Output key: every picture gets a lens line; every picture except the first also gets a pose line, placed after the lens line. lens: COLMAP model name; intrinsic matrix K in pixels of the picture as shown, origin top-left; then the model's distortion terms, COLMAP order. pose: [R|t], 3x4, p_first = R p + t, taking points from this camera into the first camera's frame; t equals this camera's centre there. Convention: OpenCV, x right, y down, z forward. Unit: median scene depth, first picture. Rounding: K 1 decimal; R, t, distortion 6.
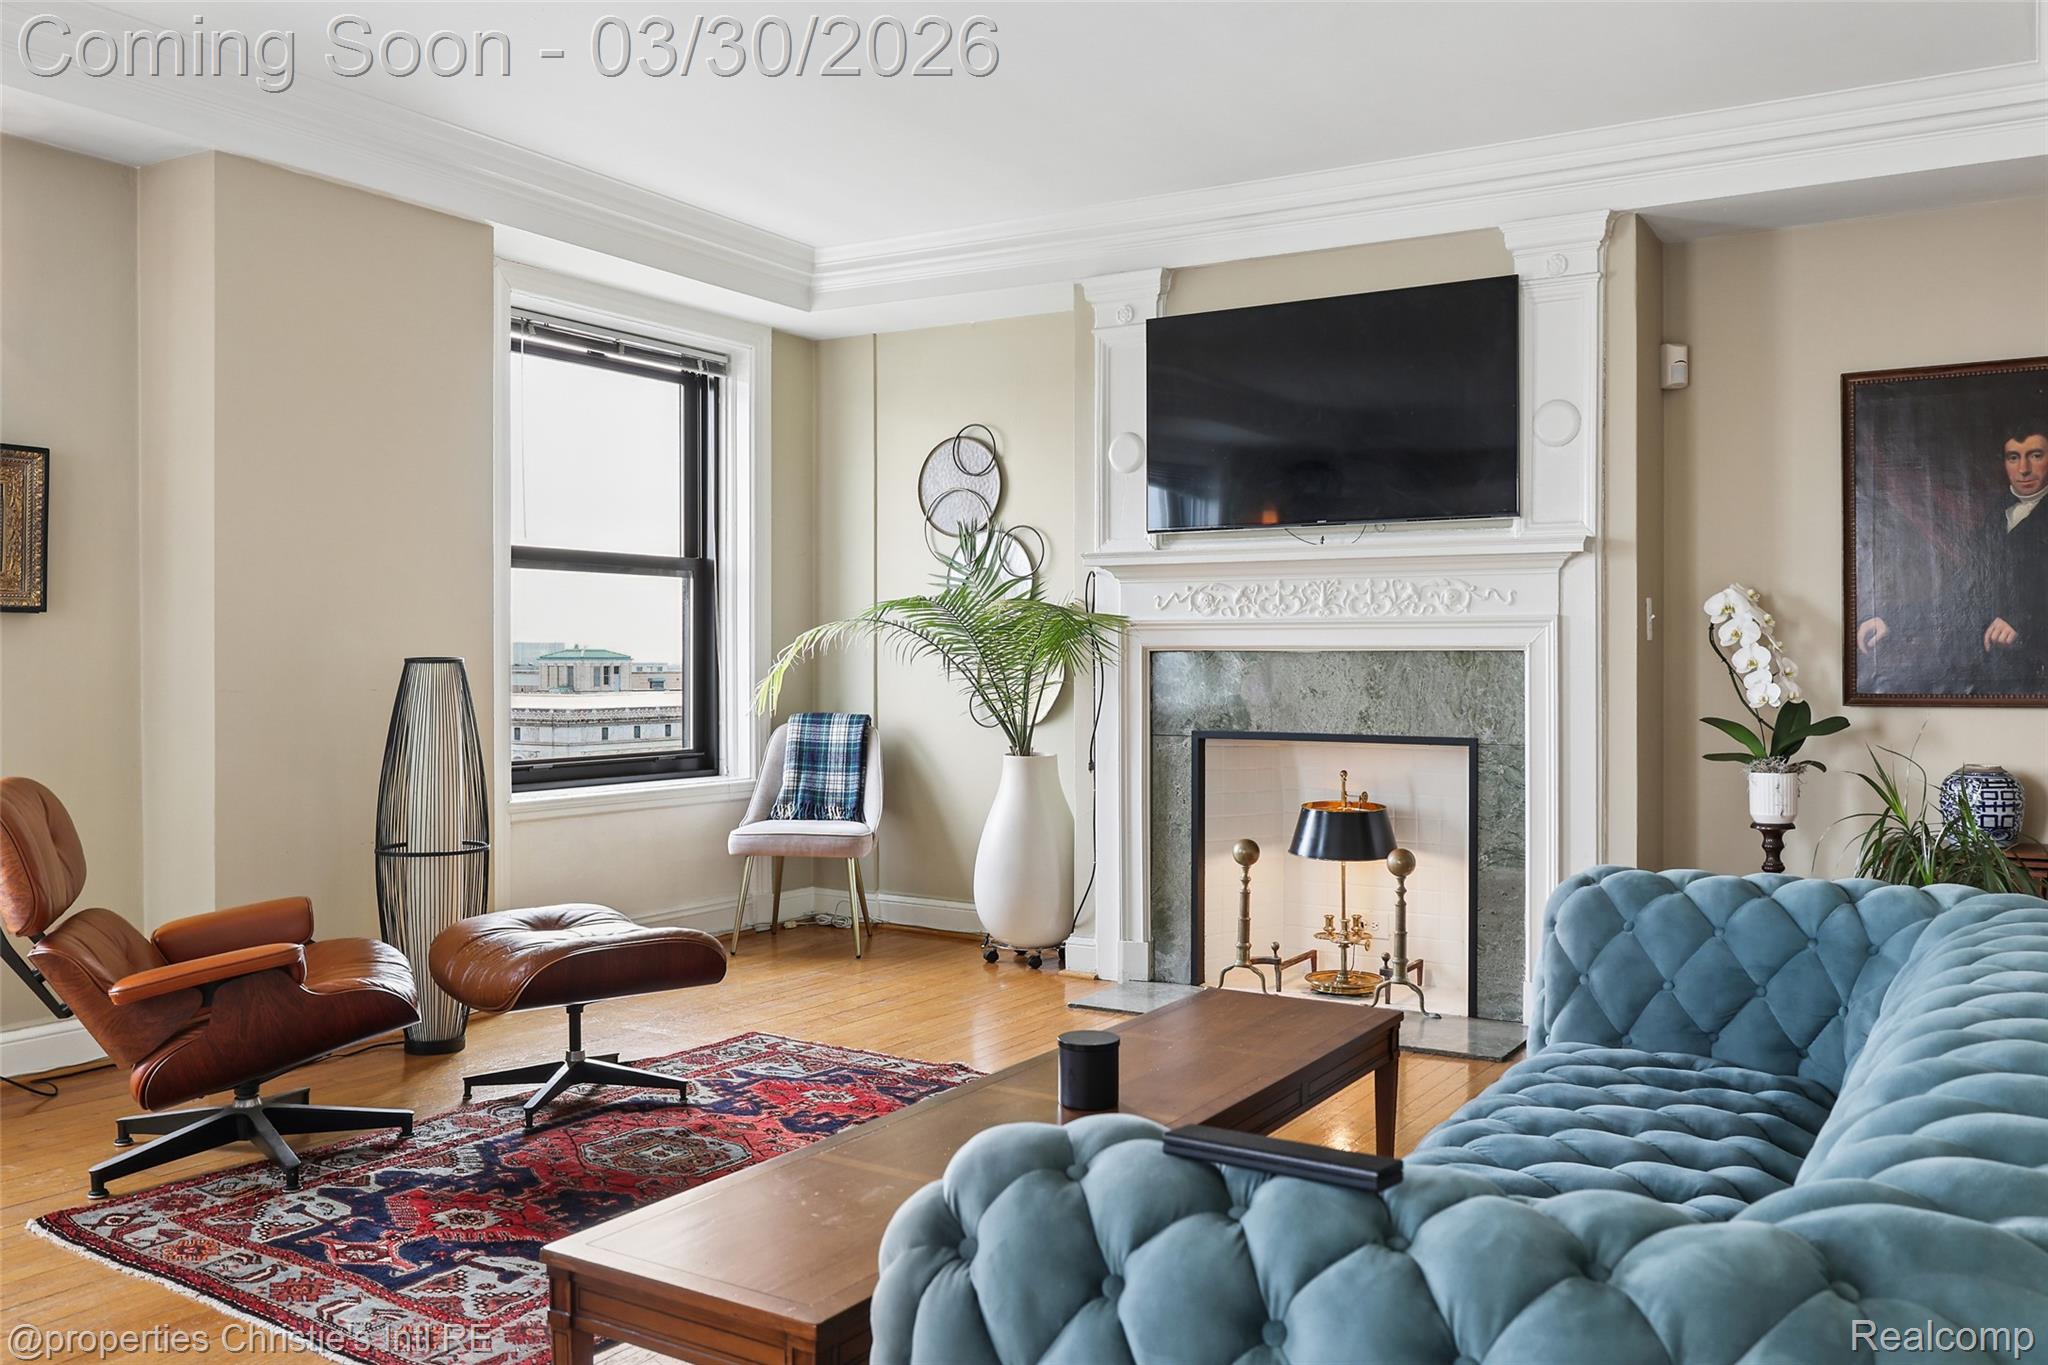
lens RADIAL K [[1663.5, 0, 1035.4], [0, 1663.5, 674.5], [0, 0, 1]] dist [-0.013598, 0.000295]
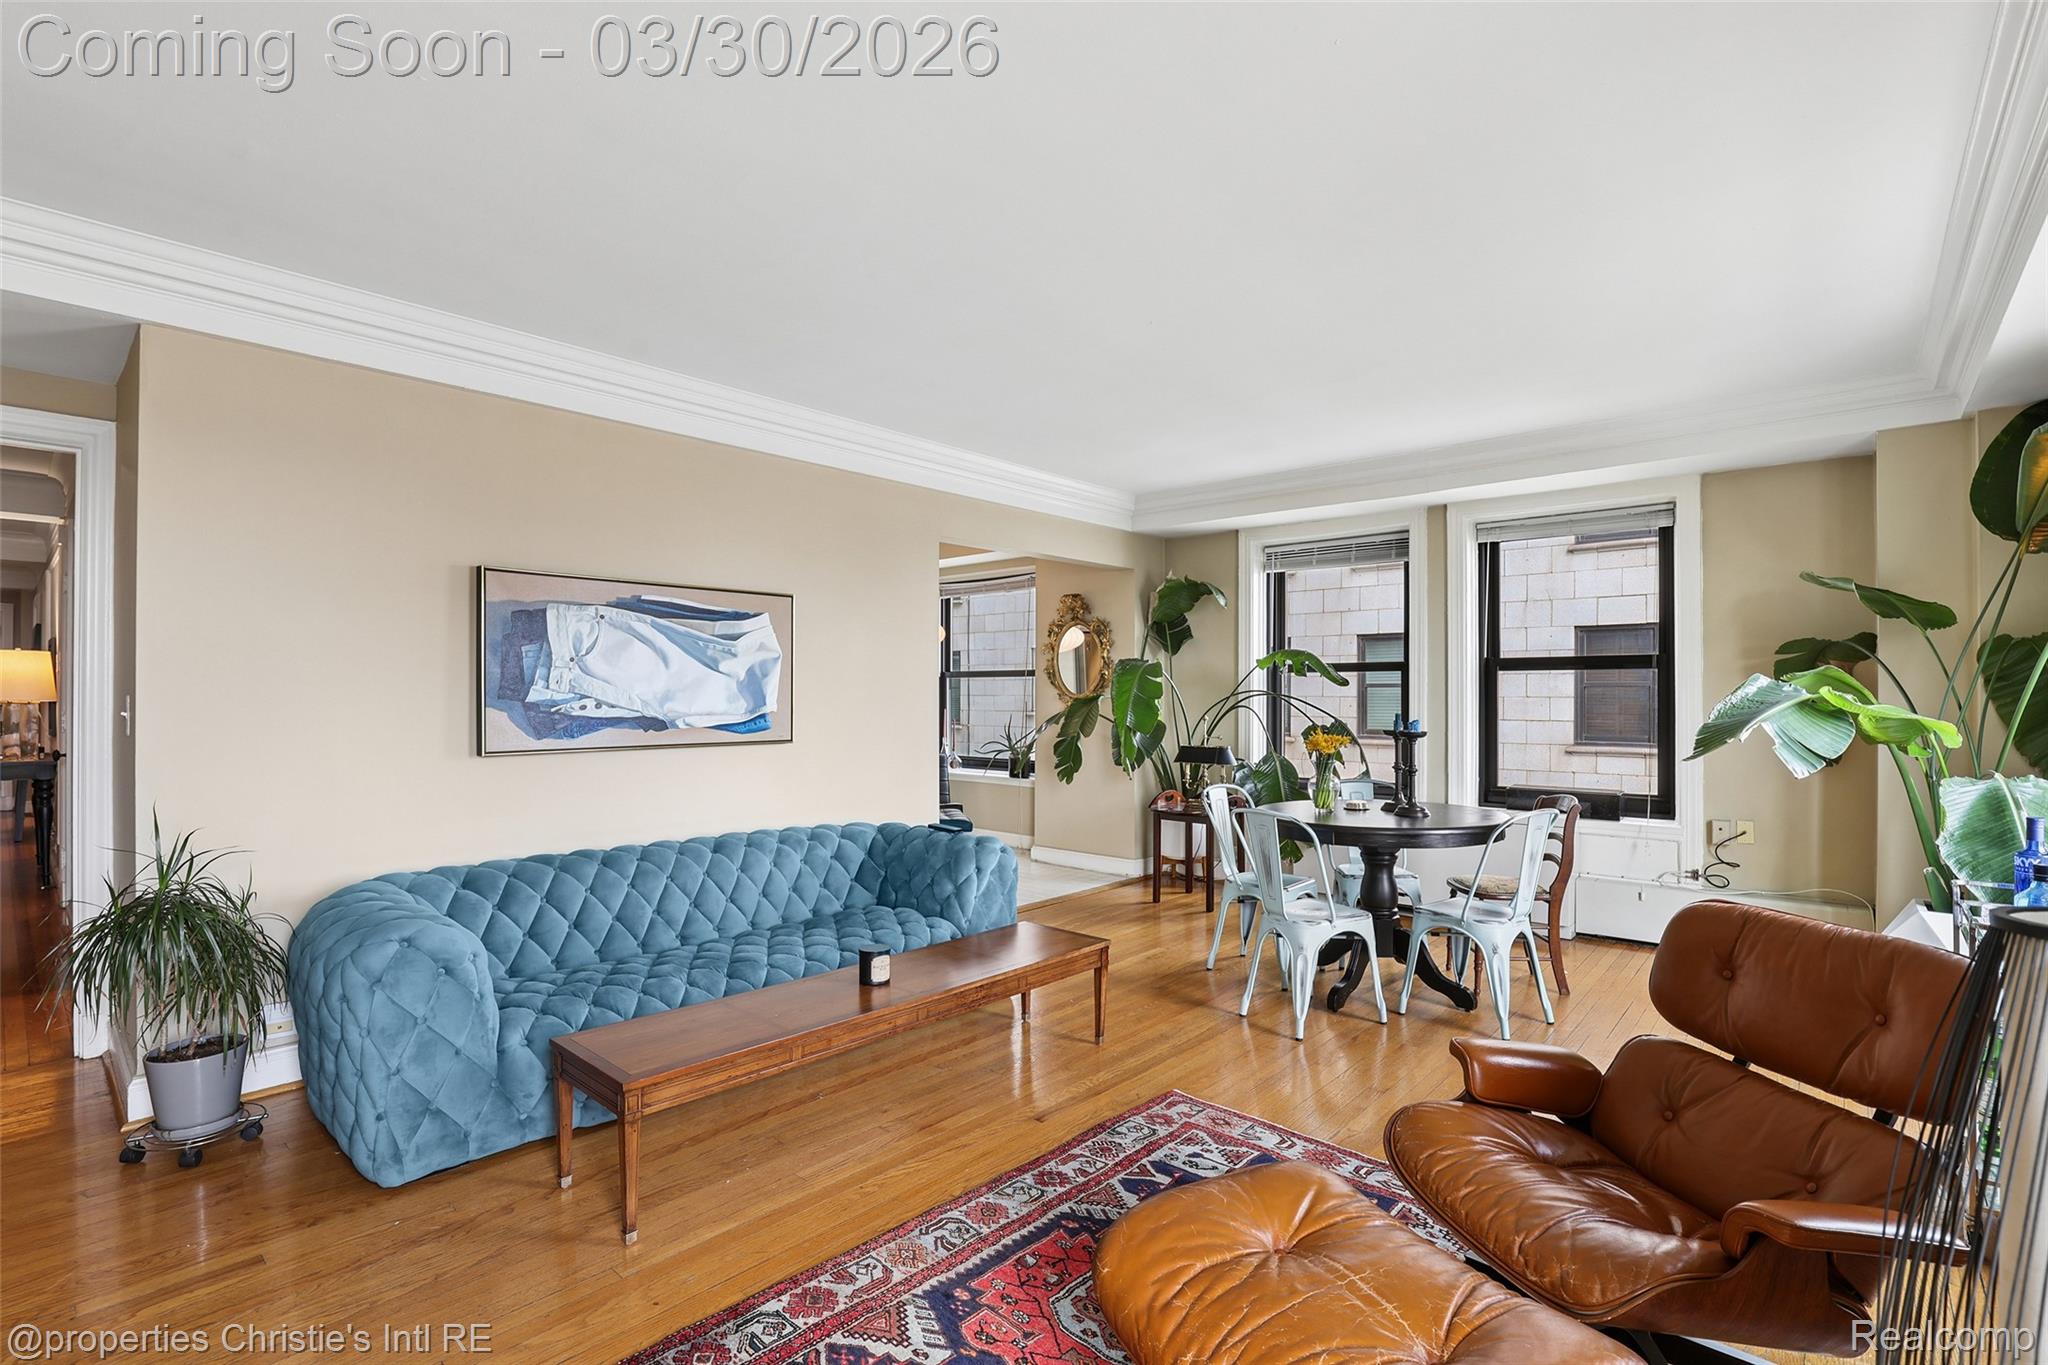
lens RADIAL K [[943.8, 0, 1022.2], [0, 943.8, 694.2], [0, 0, 1]] dist [-0.032109, 0.005850]
pose [[-0.983756, -0.003319, 0.179480, -0.190588], [-0.002052, 0.999972, 0.007247, -0.051001], [-0.179499, 0.006761, -0.983735, 1.162293]]
